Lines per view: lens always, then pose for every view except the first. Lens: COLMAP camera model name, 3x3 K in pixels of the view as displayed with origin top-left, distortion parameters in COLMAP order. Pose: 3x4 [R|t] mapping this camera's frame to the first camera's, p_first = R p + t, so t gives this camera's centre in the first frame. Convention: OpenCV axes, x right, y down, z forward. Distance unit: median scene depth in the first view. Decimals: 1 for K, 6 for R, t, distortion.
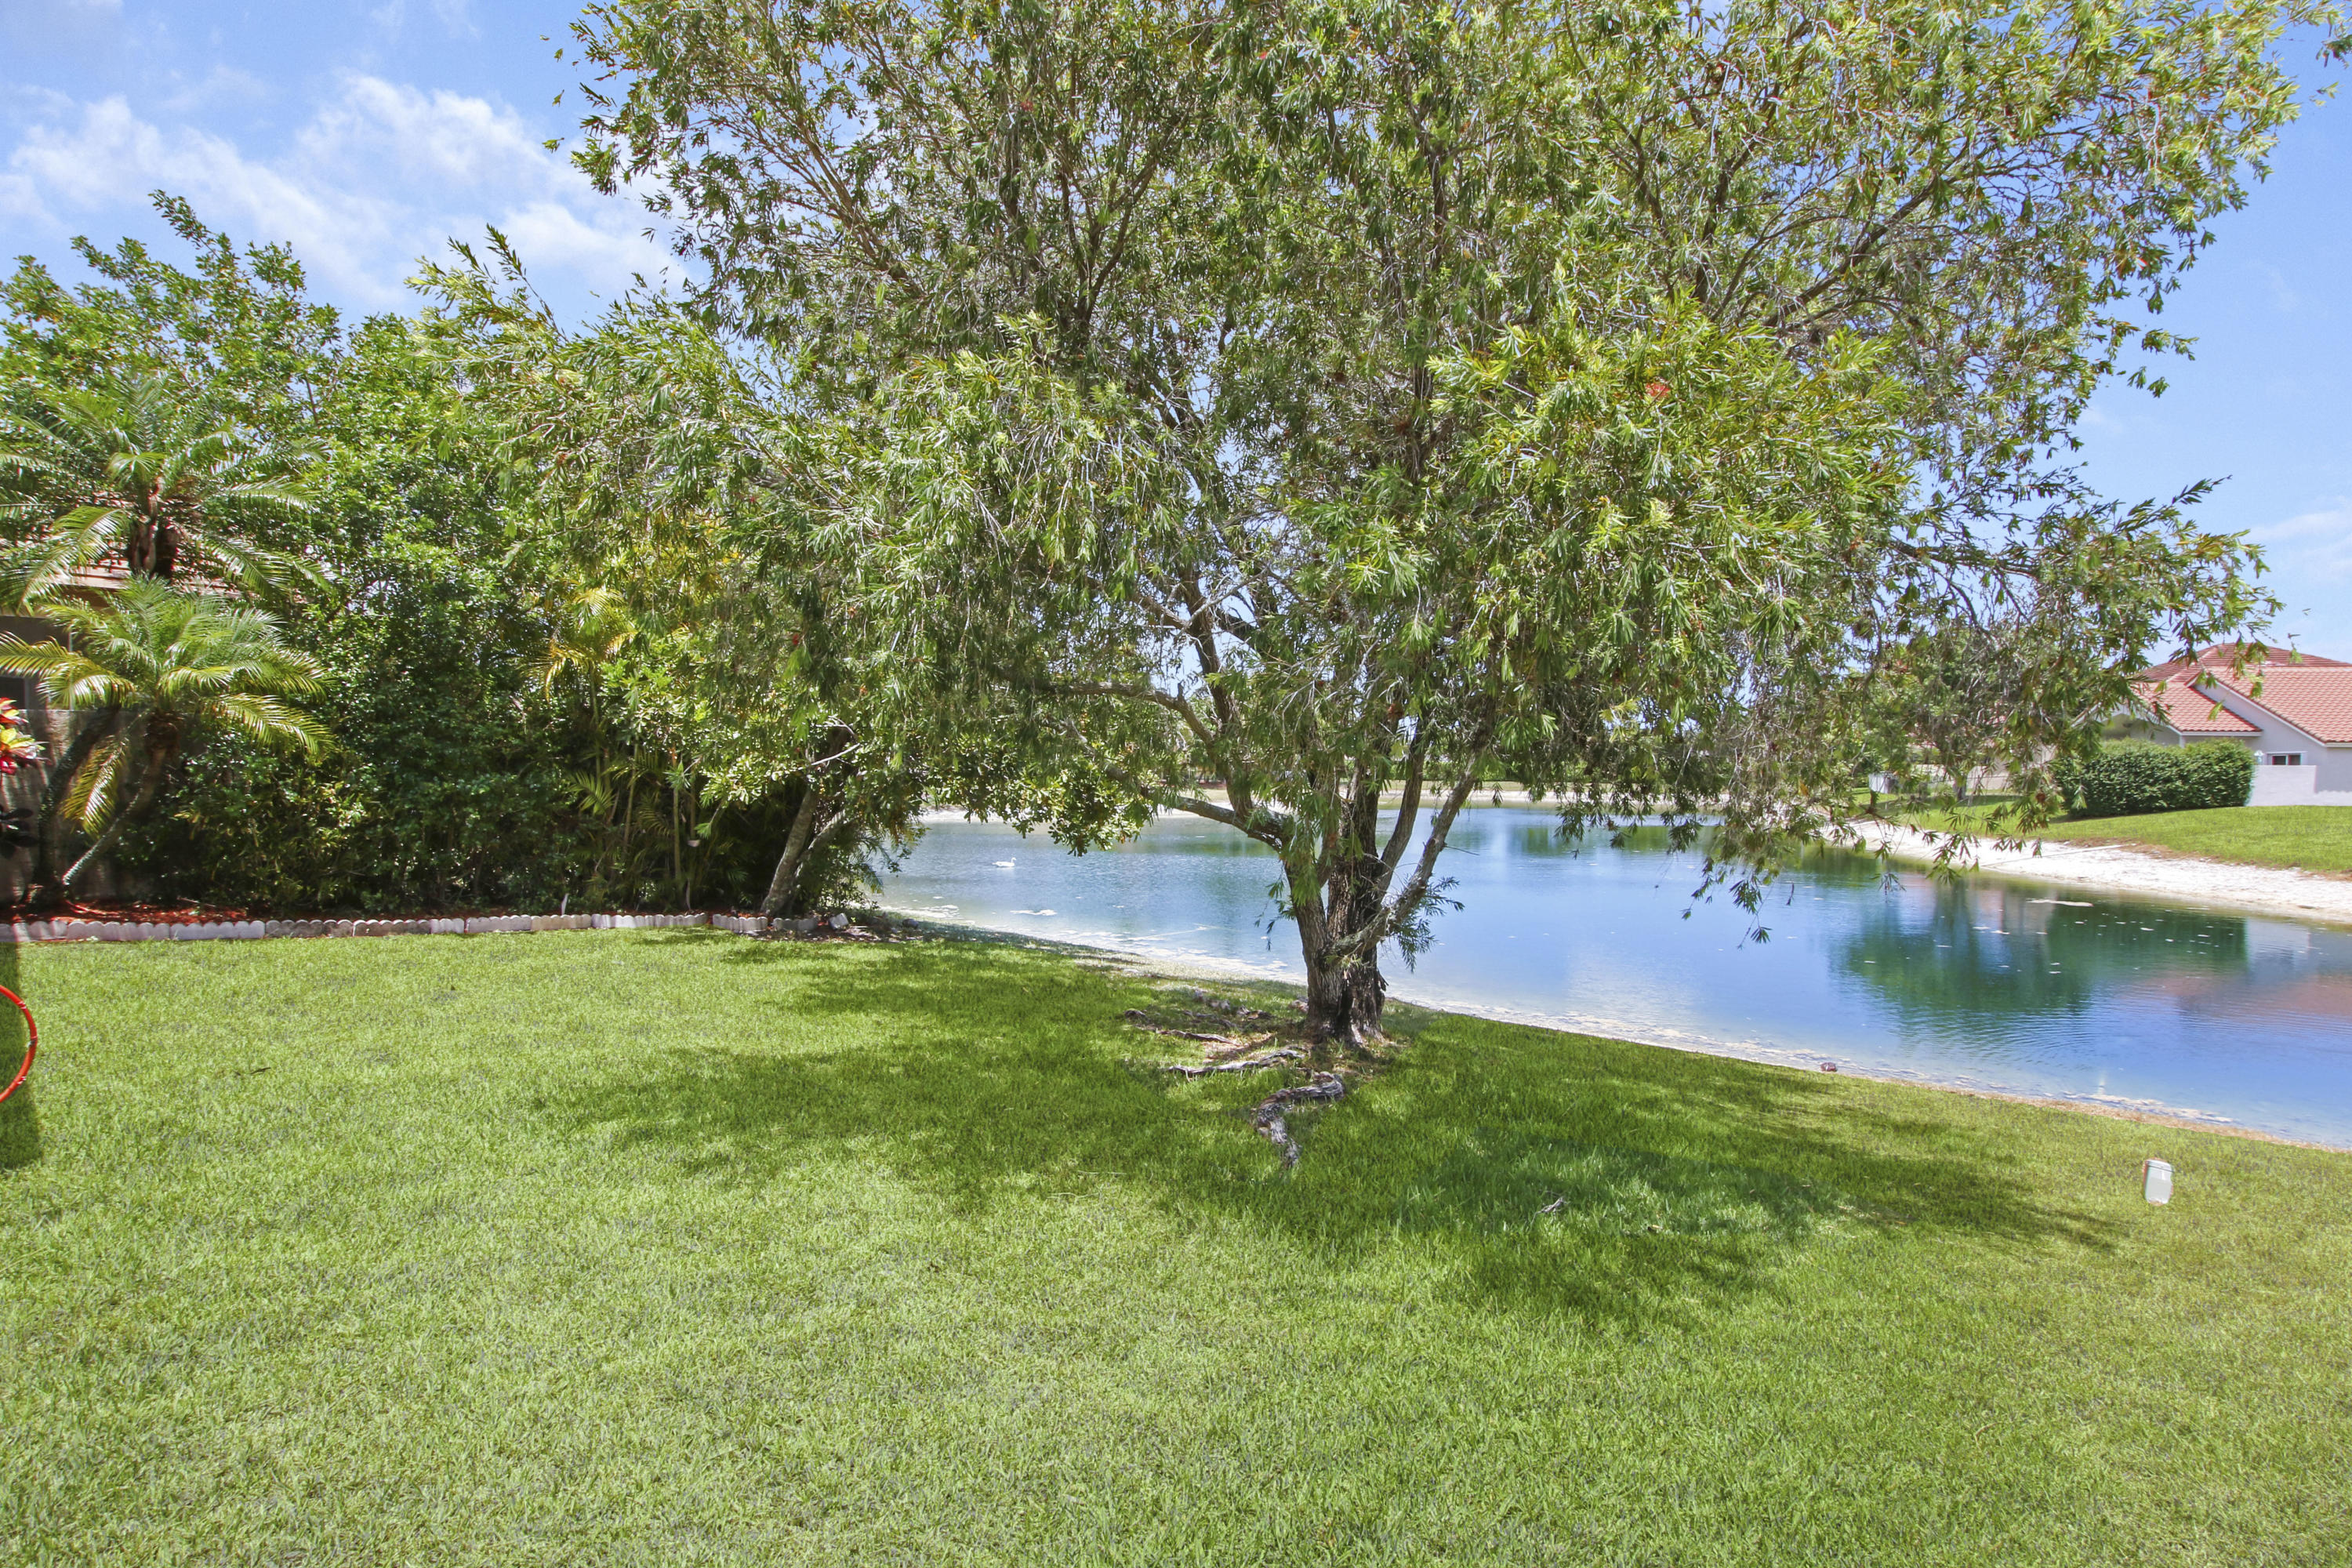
lens RADIAL K [[1120.8, 0, 1190.3], [0, 1120.8, 787.8], [0, 0, 1]] dist [-0.022144, 0.000735]
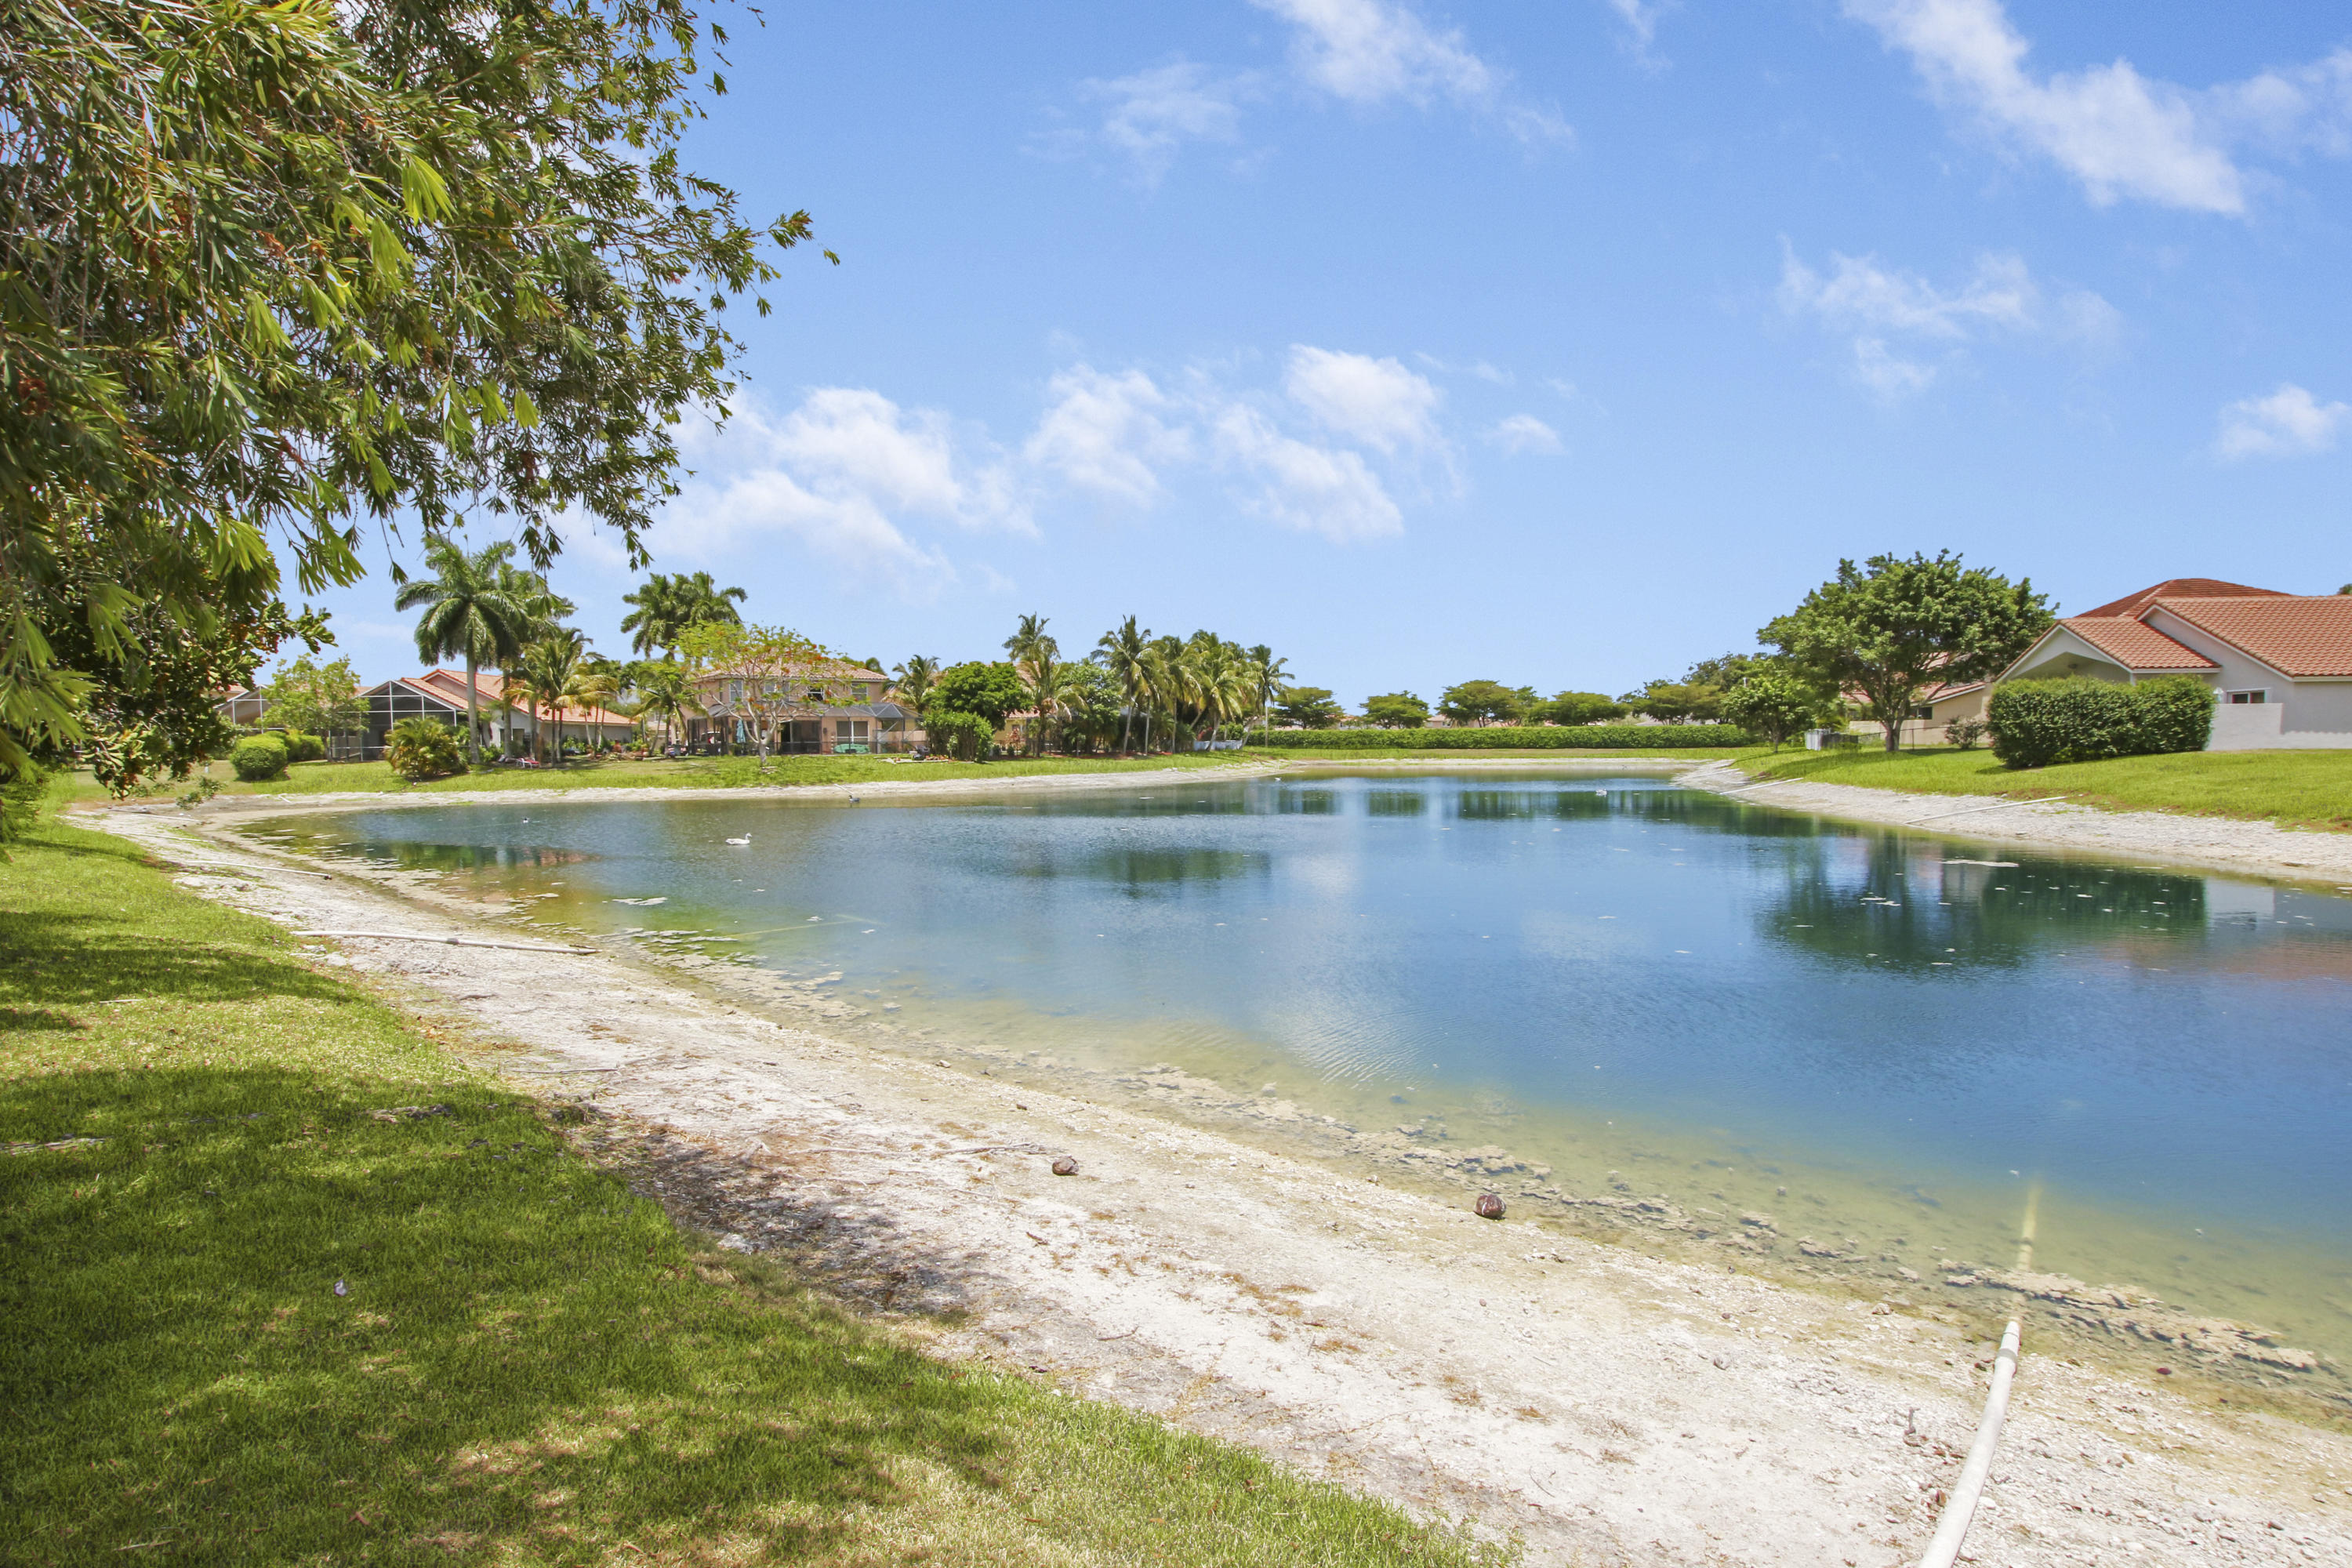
lens RADIAL K [[1120.8, 0, 1190.3], [0, 1120.8, 787.8], [0, 0, 1]] dist [-0.022144, 0.000735]
pose [[0.999364, -0.016717, 0.031489, 0.119219], [0.016059, 0.999650, 0.021040, 0.014634], [-0.031830, -0.020521, 0.999283, 0.142724]]
